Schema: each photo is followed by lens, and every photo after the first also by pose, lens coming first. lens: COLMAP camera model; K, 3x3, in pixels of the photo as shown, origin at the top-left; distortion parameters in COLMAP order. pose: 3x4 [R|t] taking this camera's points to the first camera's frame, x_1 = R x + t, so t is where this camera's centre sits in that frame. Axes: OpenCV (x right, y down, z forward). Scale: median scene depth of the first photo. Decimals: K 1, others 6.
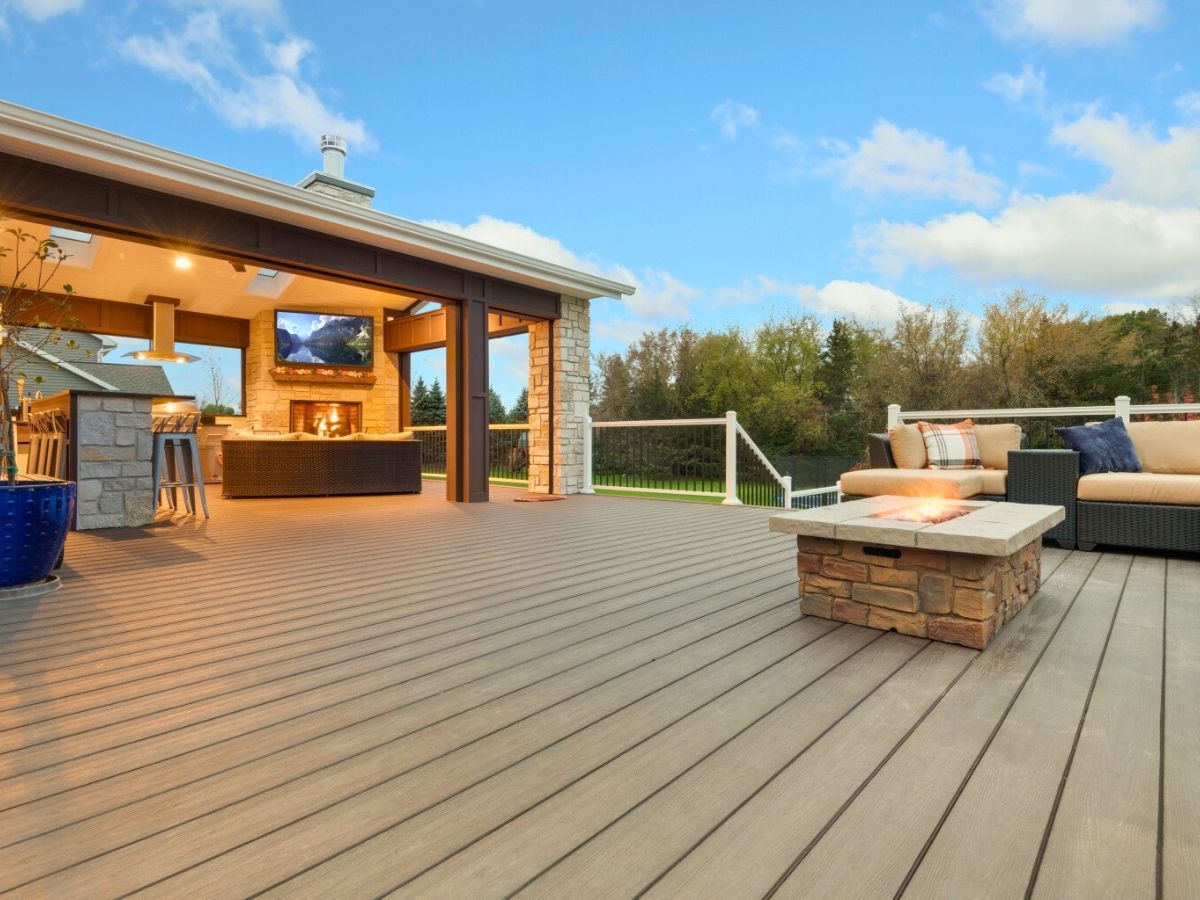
lens RADIAL K [[611.4, 0, 601.5], [0, 611.4, 445.6], [0, 0, 1]] dist [0.030153, -0.023557]
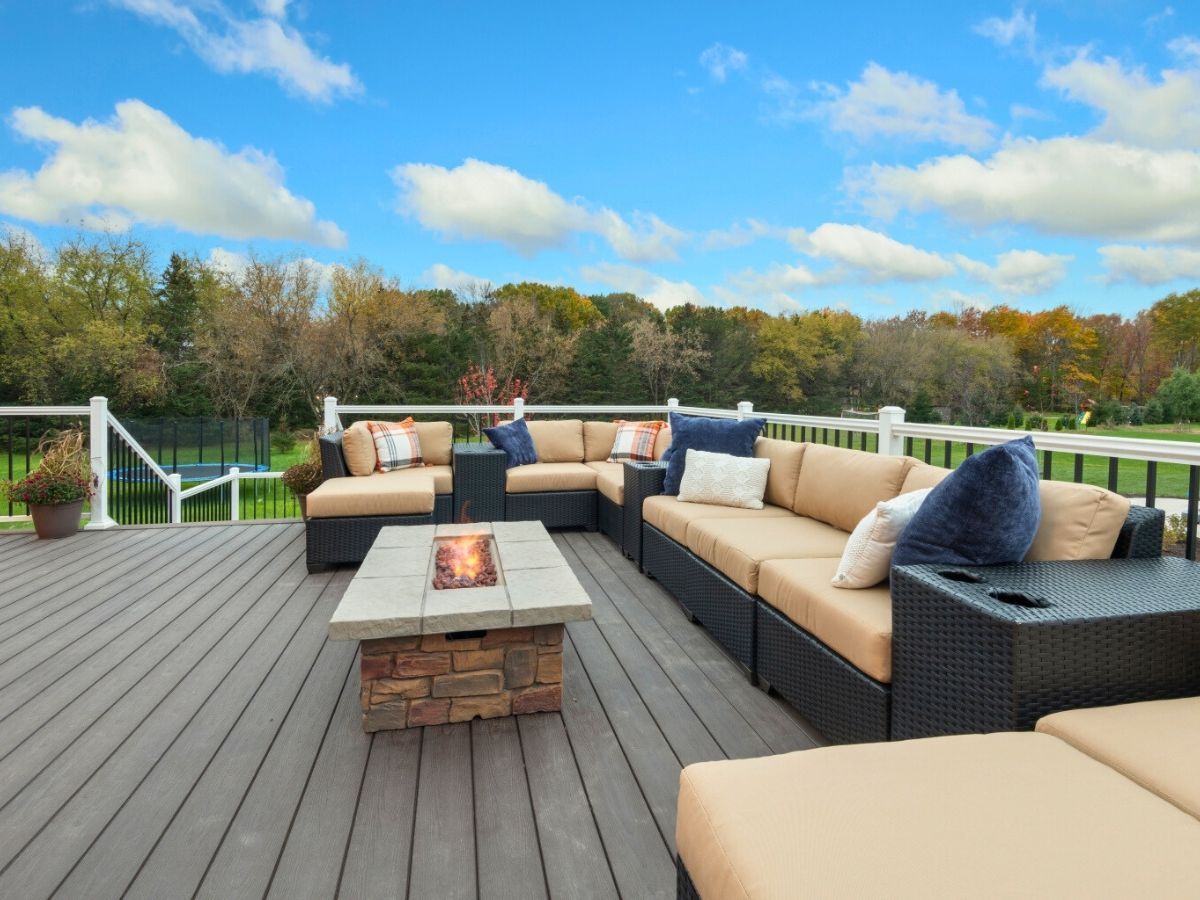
lens RADIAL K [[626.2, 0, 587.7], [0, 626.2, 417.6], [0, 0, 1]] dist [0.062197, -0.042702]
pose [[0.582464, -0.028192, 0.812367, -0.047156], [-0.000076, 0.999396, 0.034737, -0.046607], [-0.812856, -0.020294, 0.582111, 0.091747]]
